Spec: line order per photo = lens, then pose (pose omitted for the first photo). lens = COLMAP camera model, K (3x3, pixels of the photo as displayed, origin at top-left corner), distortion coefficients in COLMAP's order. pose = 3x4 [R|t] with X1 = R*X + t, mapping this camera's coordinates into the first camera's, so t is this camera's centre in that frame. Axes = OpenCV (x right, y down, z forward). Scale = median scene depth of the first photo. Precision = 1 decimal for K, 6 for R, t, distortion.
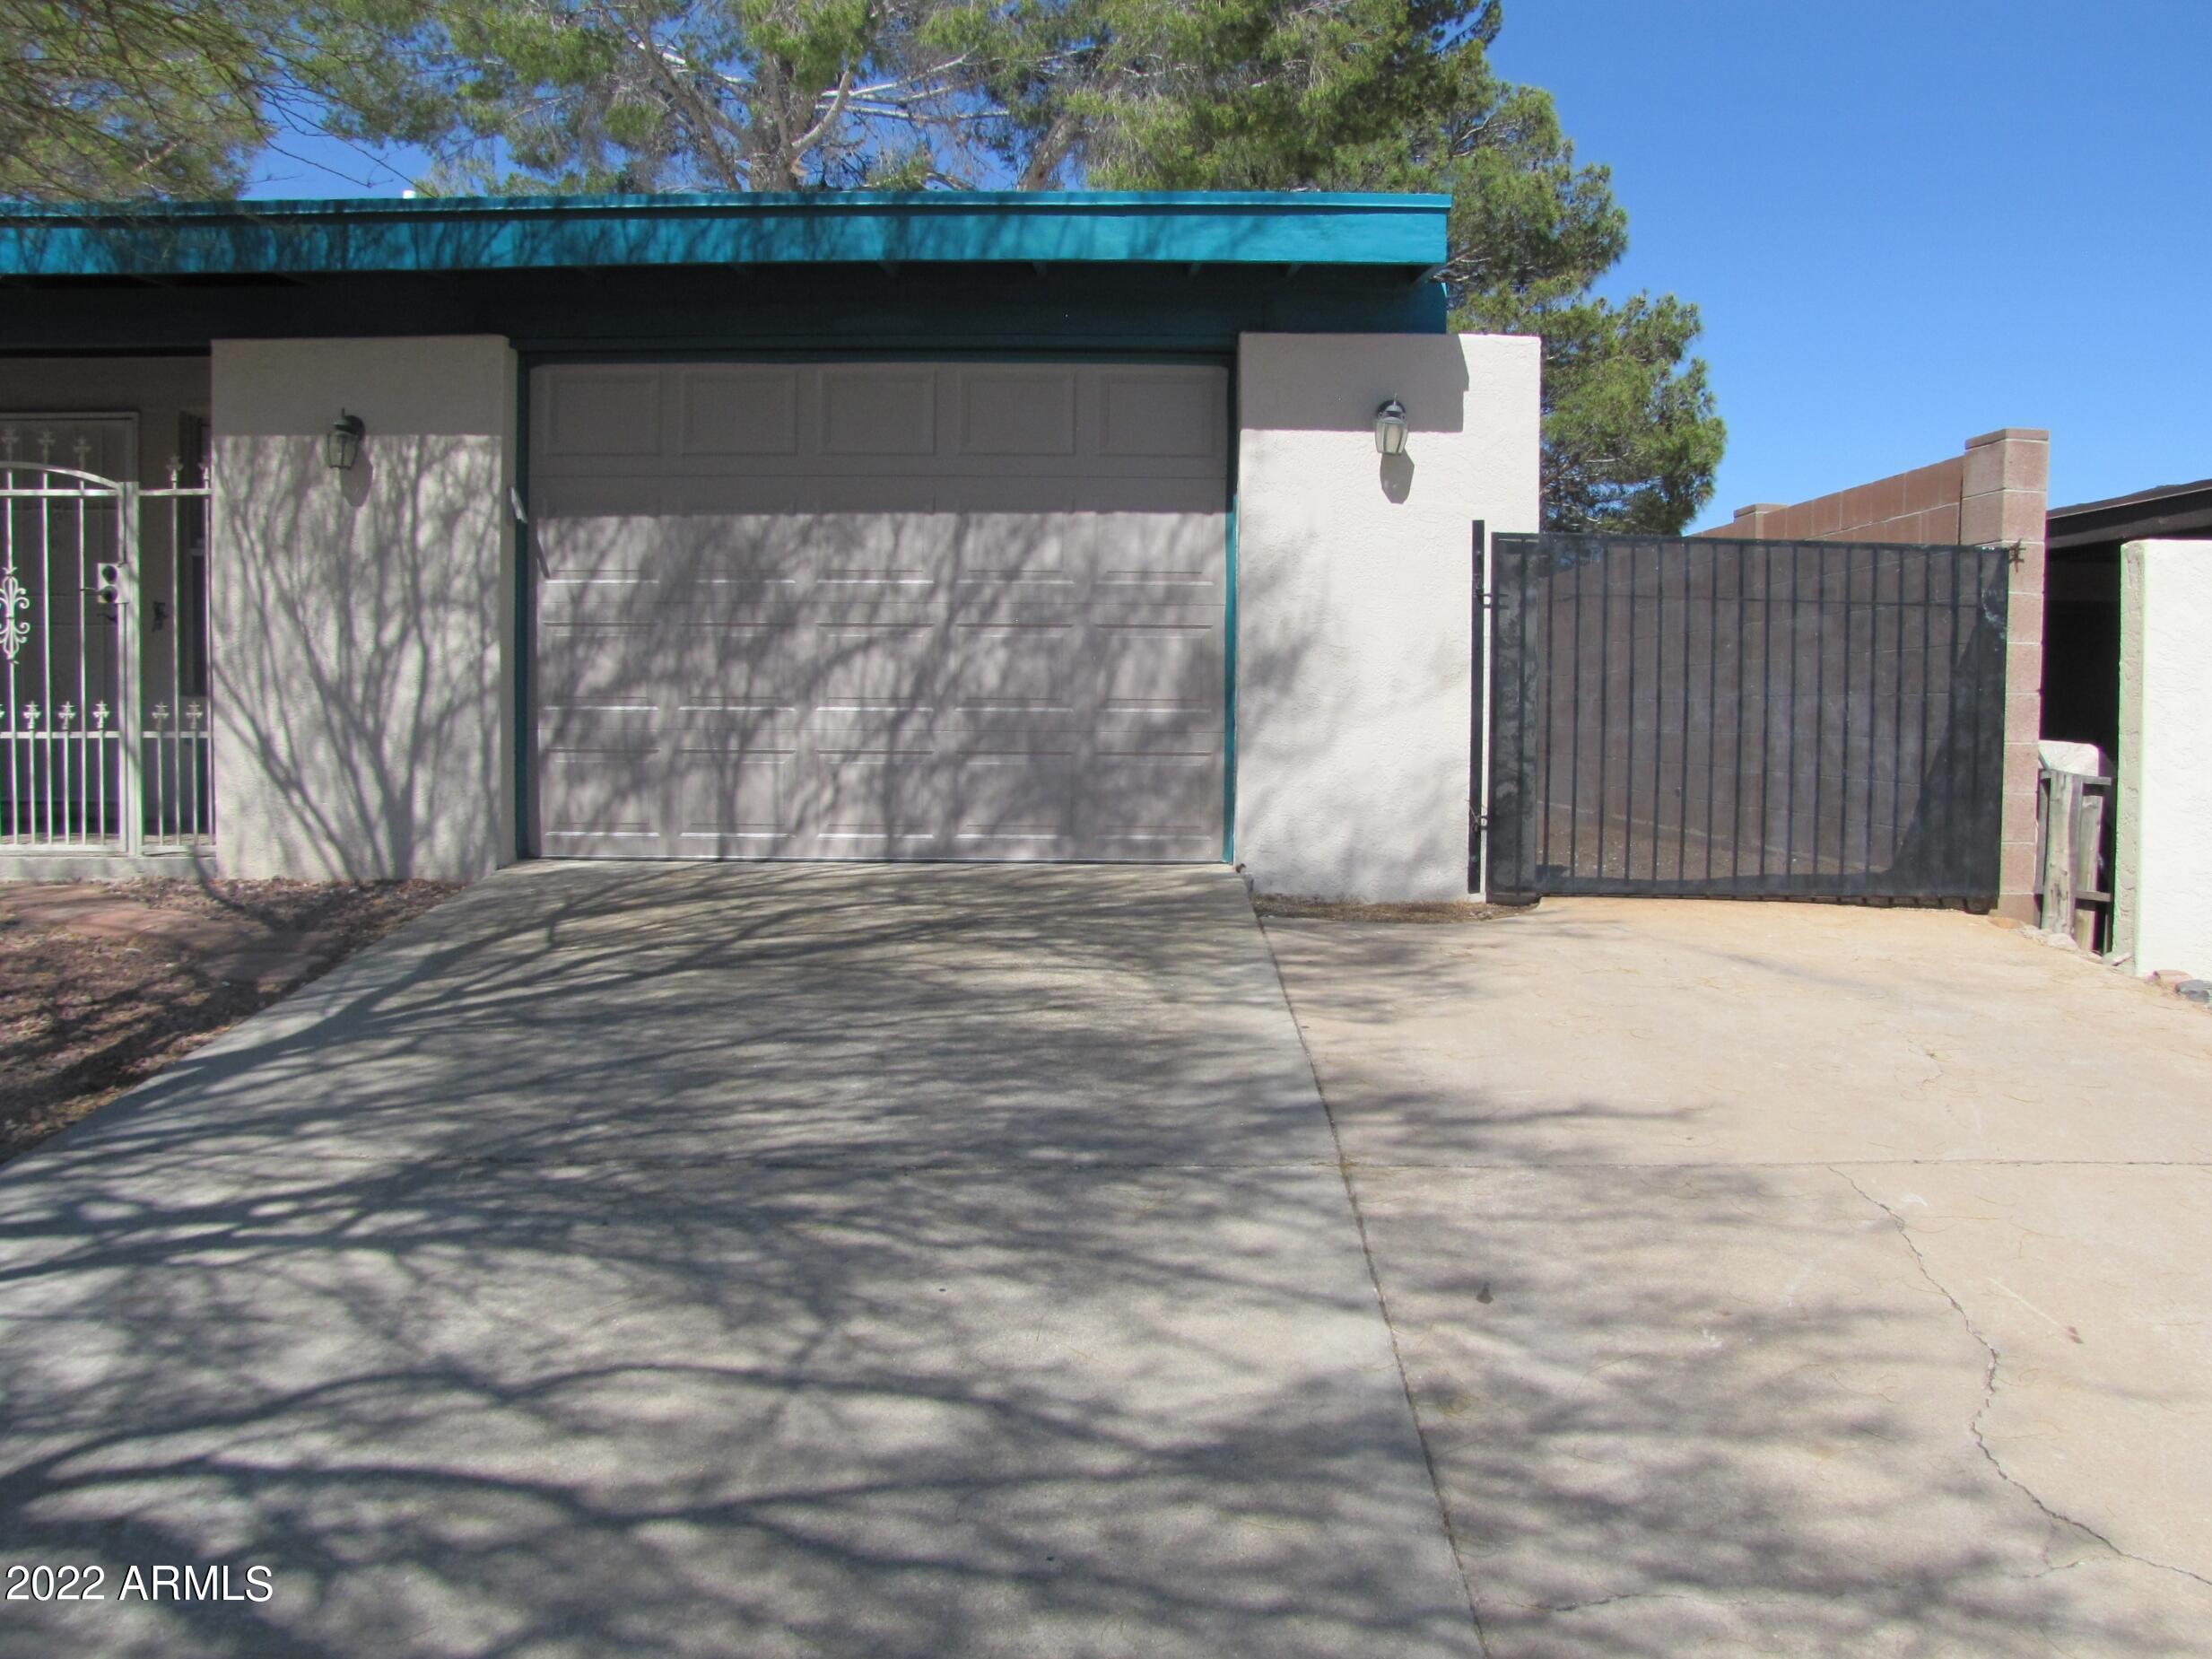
lens RADIAL K [[1977.9, 0, 1116.3], [0, 1977.9, 840.2], [0, 0, 1]] dist [-0.148240, 0.076737]
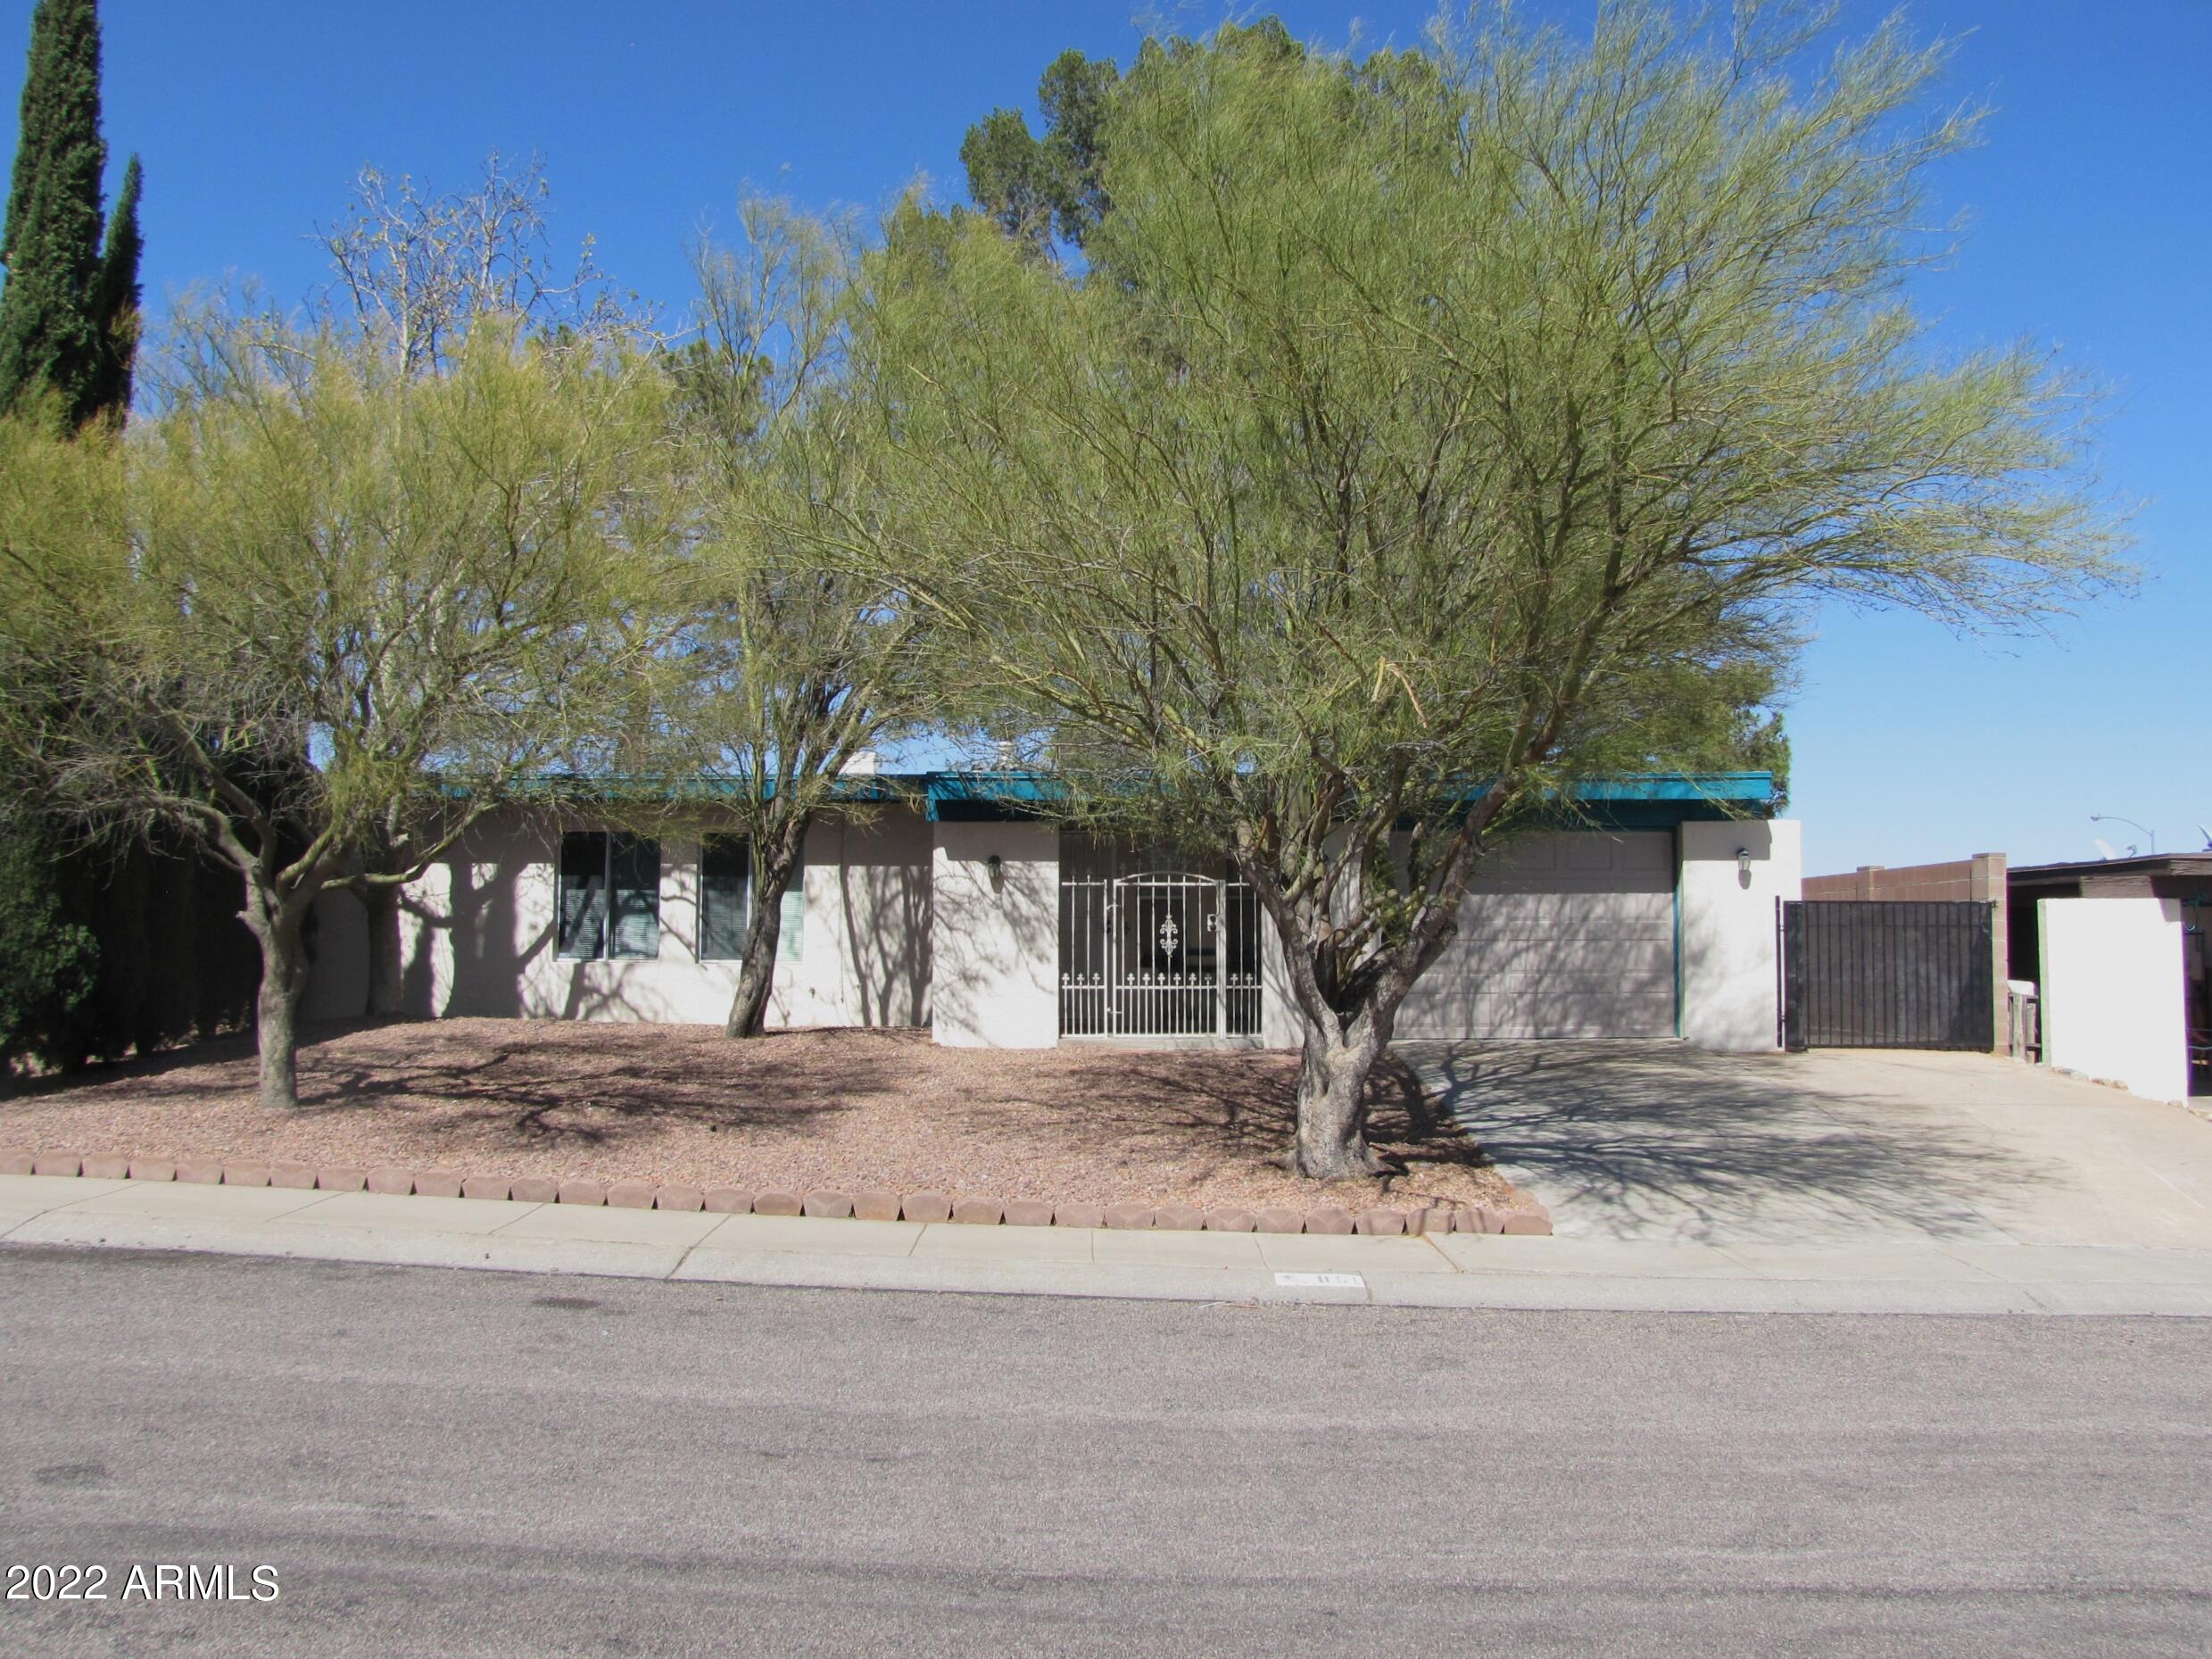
lens RADIAL K [[1928.7, 0, 1113.2], [0, 1928.7, 829.3], [0, 0, 1]] dist [-0.170958, 0.099113]
pose [[0.999725, -0.006596, -0.022510, -0.586548], [0.003457, 0.990597, -0.136768, 0.075109], [0.023200, 0.136652, 0.990347, -1.363442]]
